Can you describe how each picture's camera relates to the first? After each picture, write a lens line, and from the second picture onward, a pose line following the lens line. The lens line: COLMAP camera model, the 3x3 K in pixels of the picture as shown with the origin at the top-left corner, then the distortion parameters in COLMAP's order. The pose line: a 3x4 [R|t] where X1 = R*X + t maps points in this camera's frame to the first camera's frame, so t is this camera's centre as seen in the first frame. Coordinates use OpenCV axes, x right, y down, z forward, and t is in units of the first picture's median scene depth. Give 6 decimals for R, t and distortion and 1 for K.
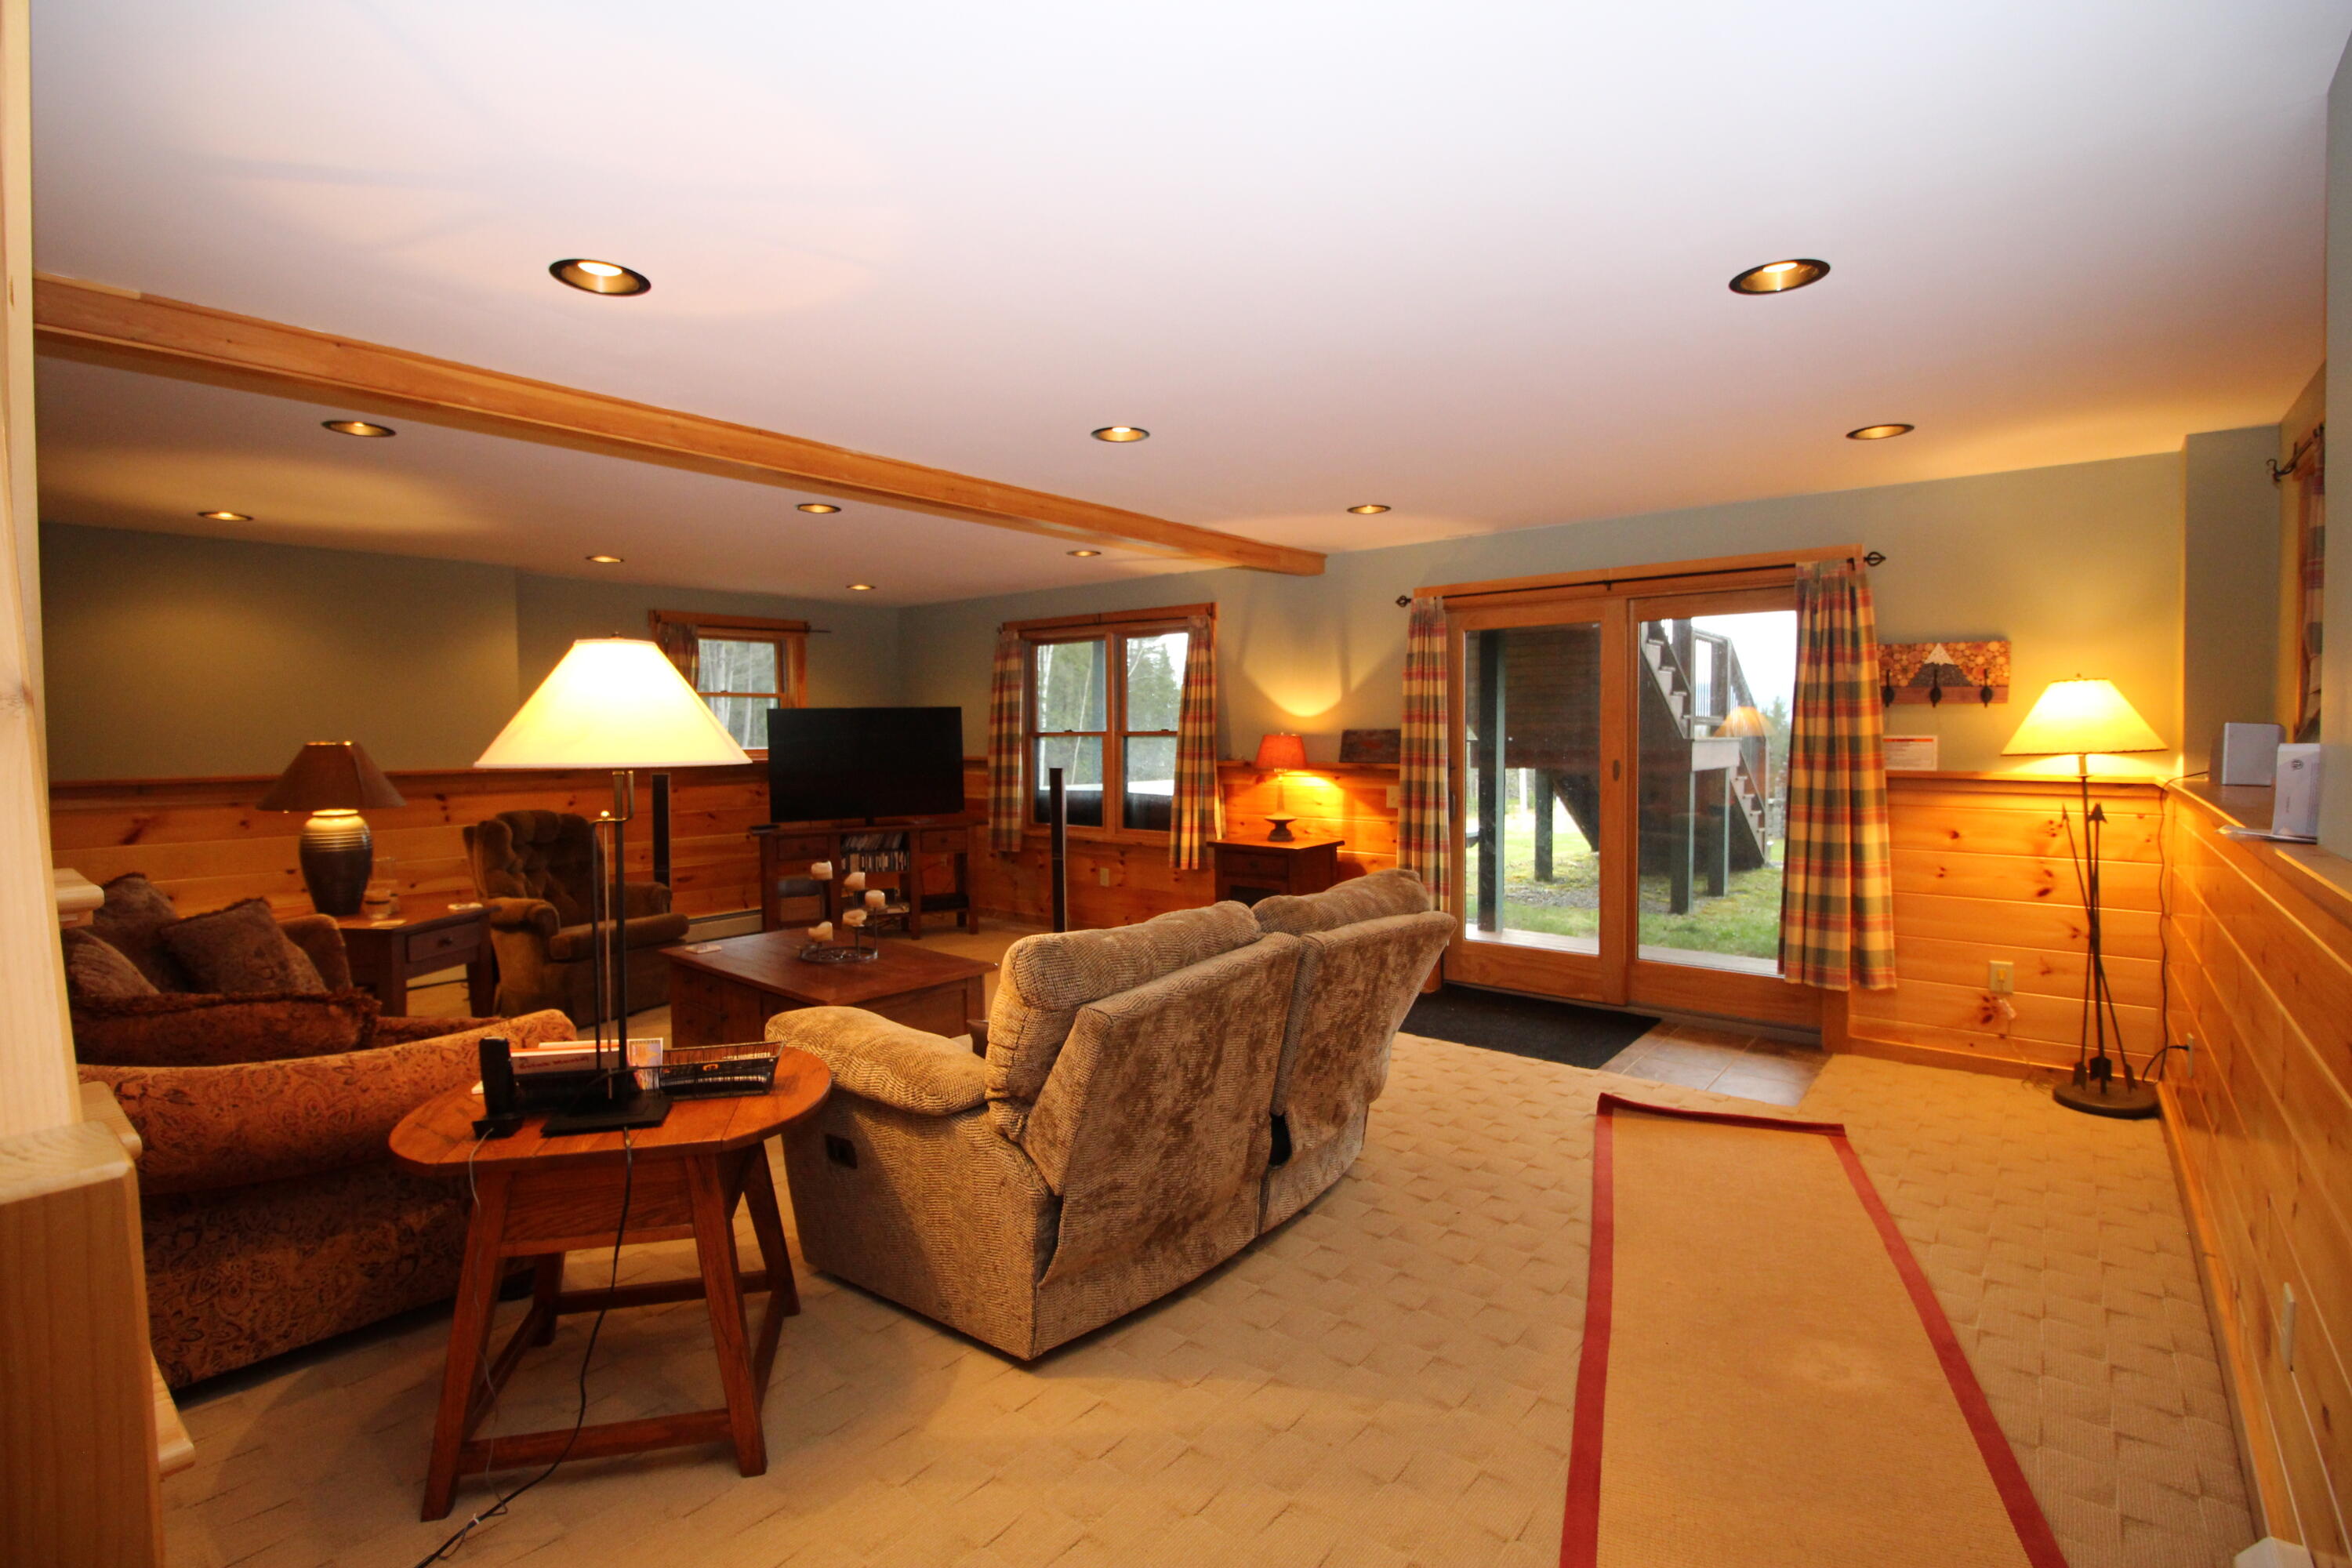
lens RADIAL K [[1086.2, 0, 1166.9], [0, 1086.2, 769.5], [0, 0, 1]] dist [-0.014032, -0.002645]
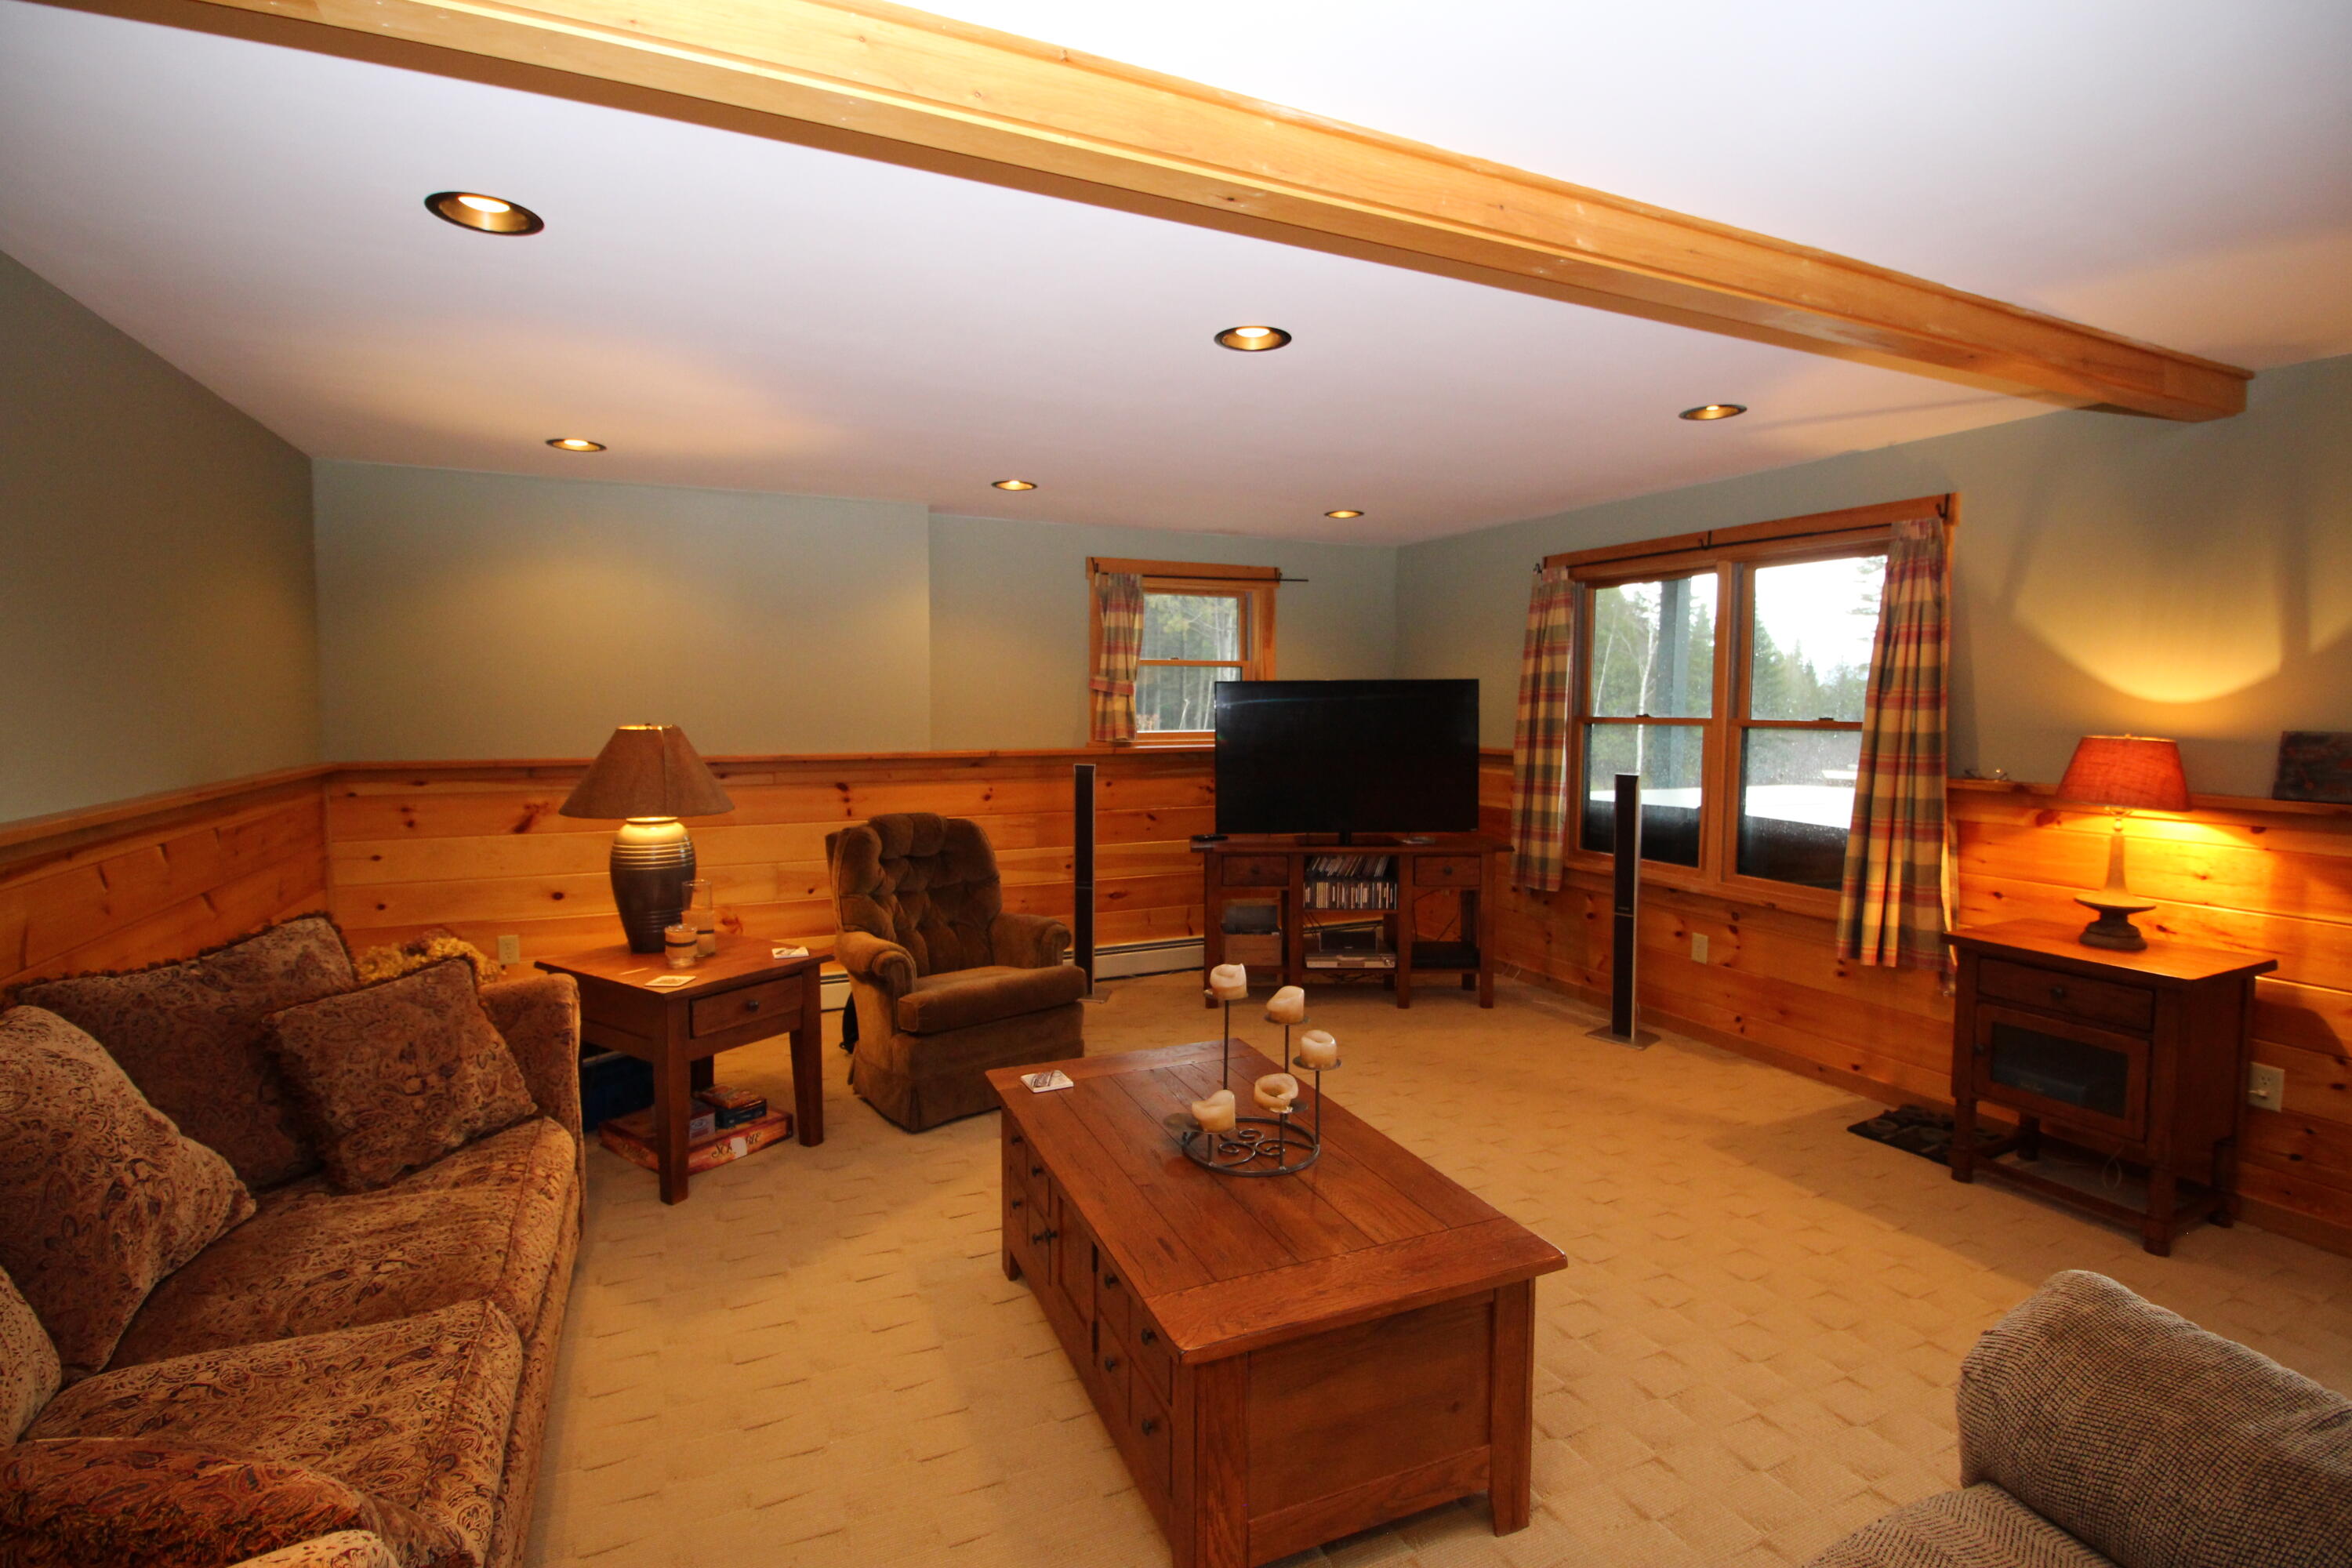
lens RADIAL K [[1086.2, 0, 1176.1], [0, 1086.2, 769.0], [0, 0, 1]] dist [-0.014032, -0.002645]
pose [[0.902141, 0.037443, -0.429814, -0.069882], [-0.024886, 0.999084, 0.034802, -0.021470], [0.430723, -0.020700, 0.902247, 0.316277]]
